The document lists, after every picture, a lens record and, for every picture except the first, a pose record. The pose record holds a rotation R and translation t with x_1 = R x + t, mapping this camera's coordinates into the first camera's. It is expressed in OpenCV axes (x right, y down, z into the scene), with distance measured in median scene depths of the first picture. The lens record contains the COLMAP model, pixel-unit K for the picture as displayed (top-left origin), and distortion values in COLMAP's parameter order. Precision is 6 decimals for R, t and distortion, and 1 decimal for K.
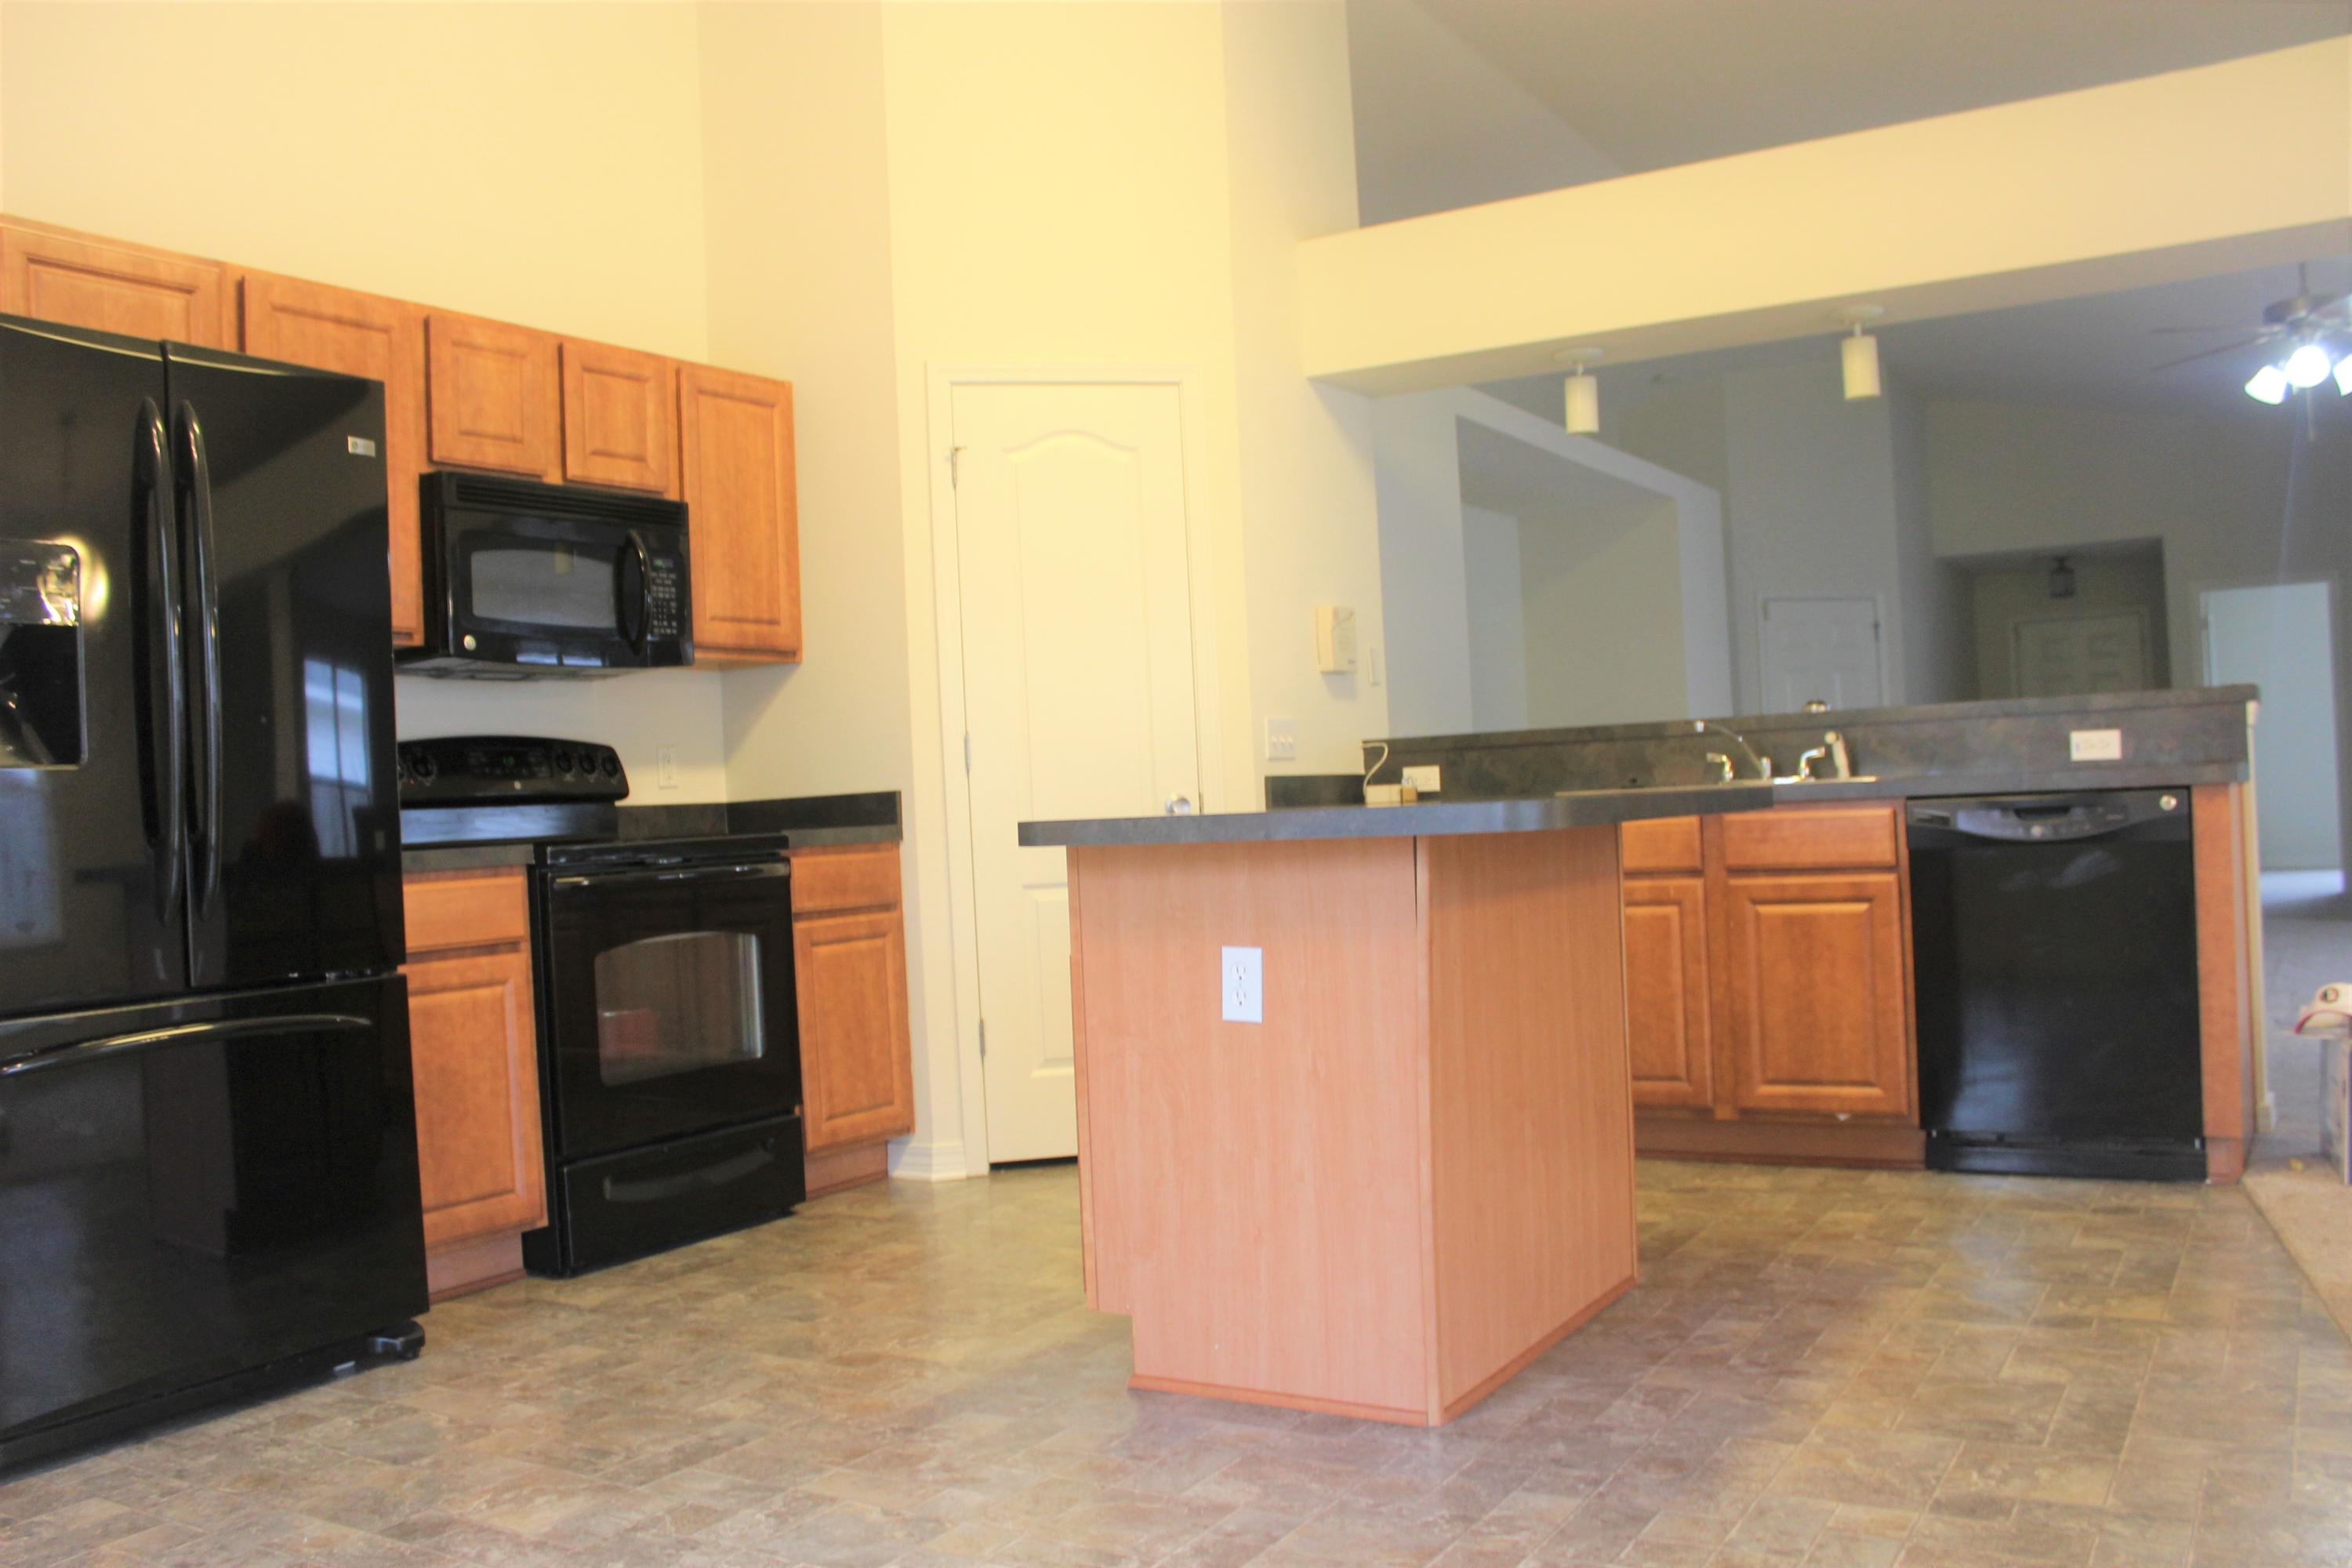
lens RADIAL K [[2003.1, 0, 1153.0], [0, 2003.1, 795.1], [0, 0, 1]] dist [-0.153208, 0.139807]
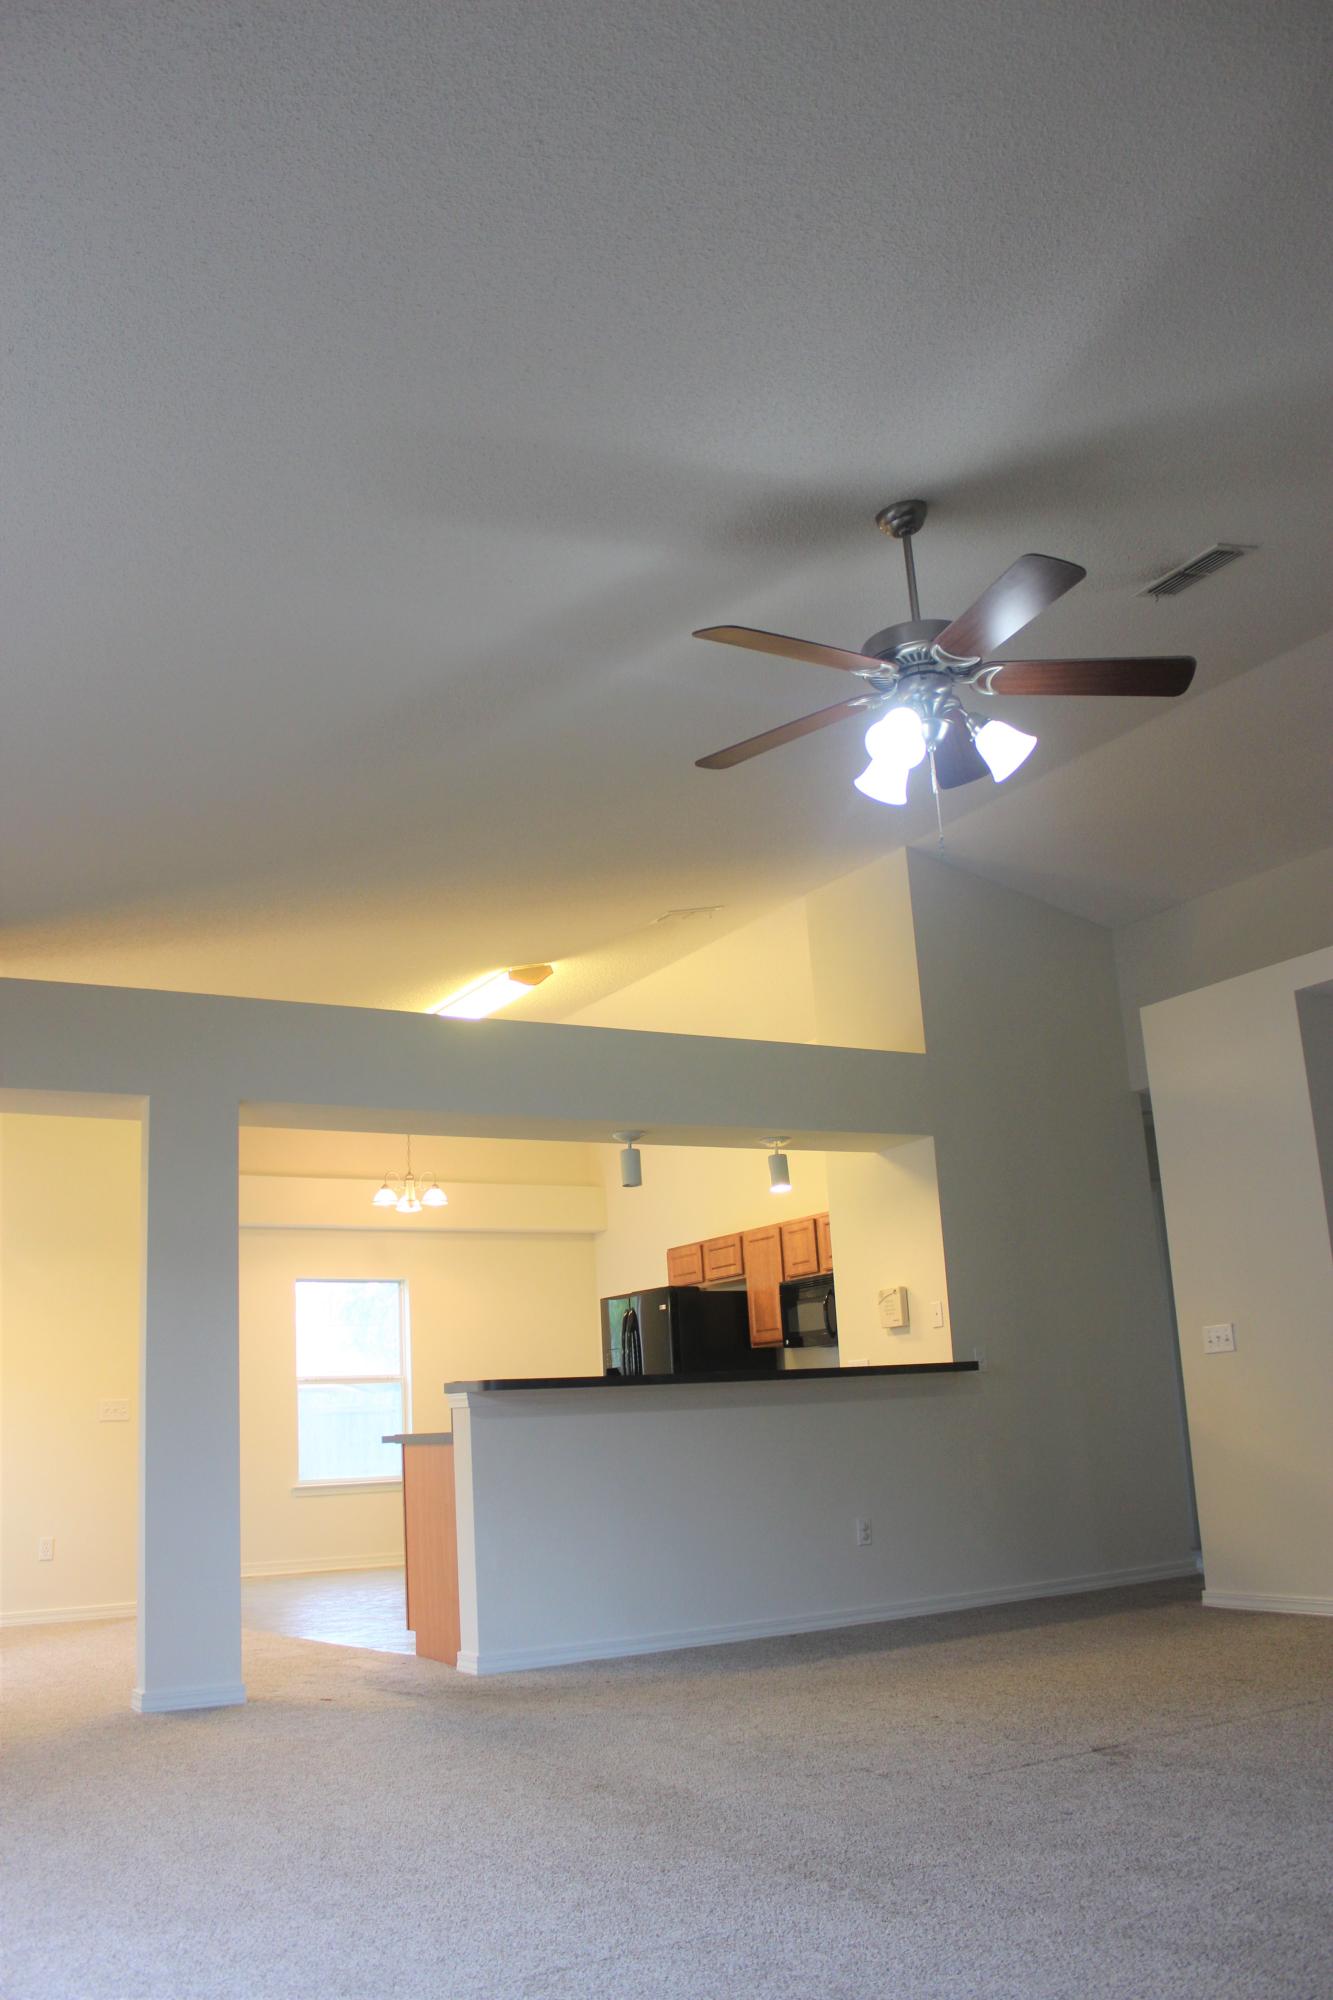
lens RADIAL K [[1703.3, 0, 669.8], [0, 1703.3, 992.6], [0, 0, 1]] dist [-0.153208, 0.139807]
pose [[-0.489357, -0.139855, -0.860796, 1.845750], [0.084901, 0.974728, -0.206632, -0.076889], [0.867941, -0.174199, -0.465116, 2.010514]]
